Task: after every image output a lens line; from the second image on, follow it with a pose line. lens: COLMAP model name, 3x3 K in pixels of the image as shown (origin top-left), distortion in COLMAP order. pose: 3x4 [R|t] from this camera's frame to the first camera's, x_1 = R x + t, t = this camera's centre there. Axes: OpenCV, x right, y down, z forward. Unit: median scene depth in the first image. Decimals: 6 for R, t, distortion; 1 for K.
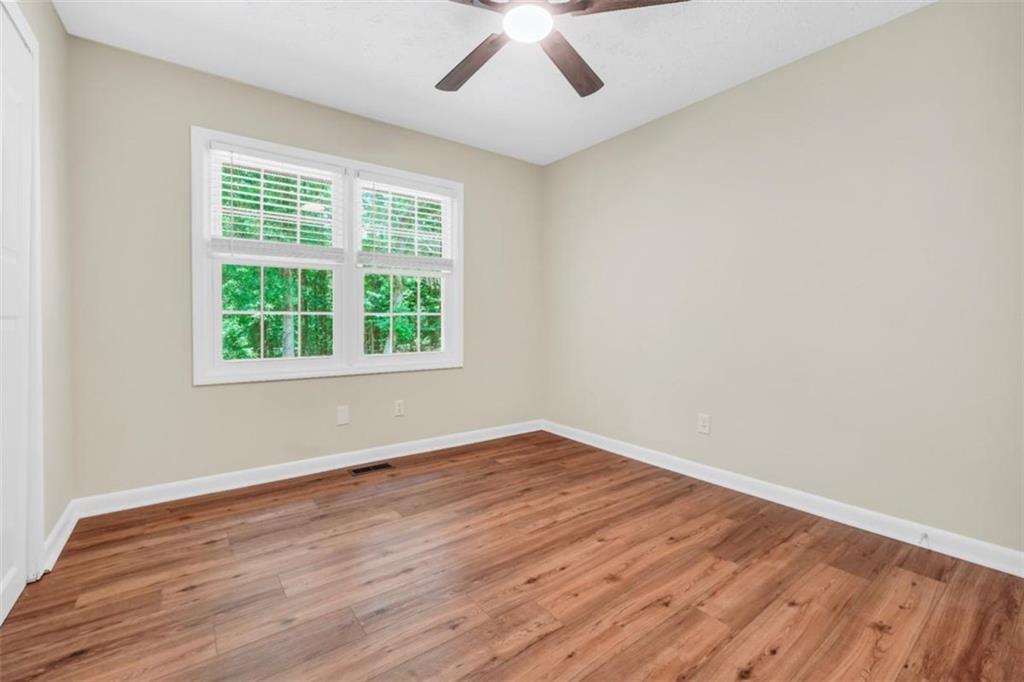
lens RADIAL K [[434.8, 0, 520.6], [0, 434.8, 325.1], [0, 0, 1]] dist [-0.011961, 0.001676]
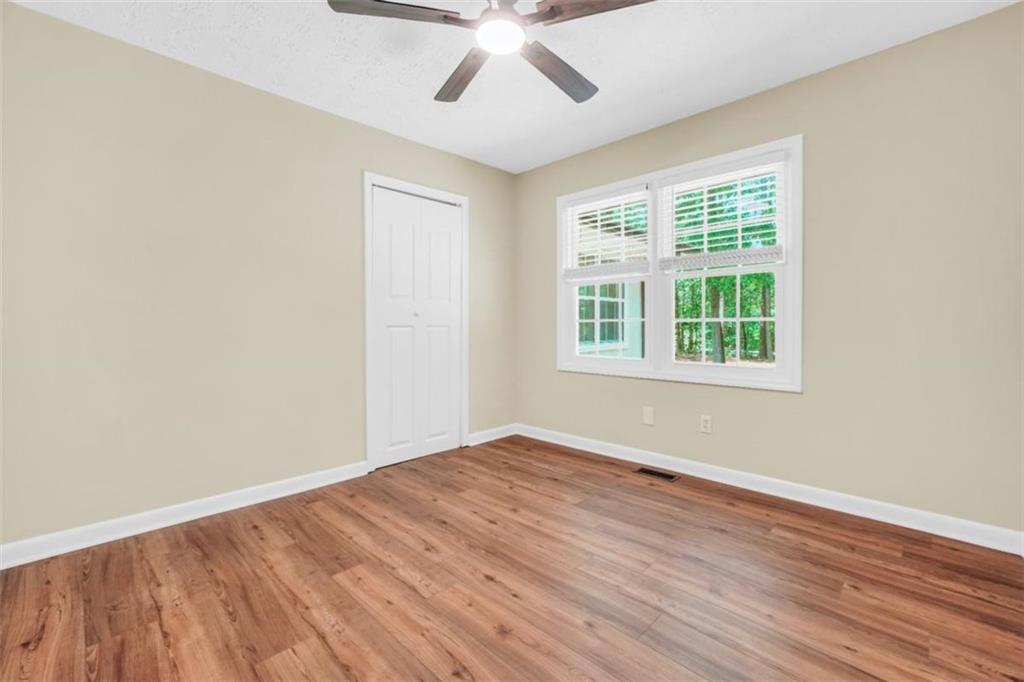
lens RADIAL K [[434.8, 0, 499.7], [0, 434.8, 327.9], [0, 0, 1]] dist [-0.011961, 0.001676]
pose [[0.136678, 0.004560, -0.990605, 0.607577], [-0.009959, 0.999945, 0.003229, -0.007482], [0.990566, 0.009425, 0.136716, 0.504730]]
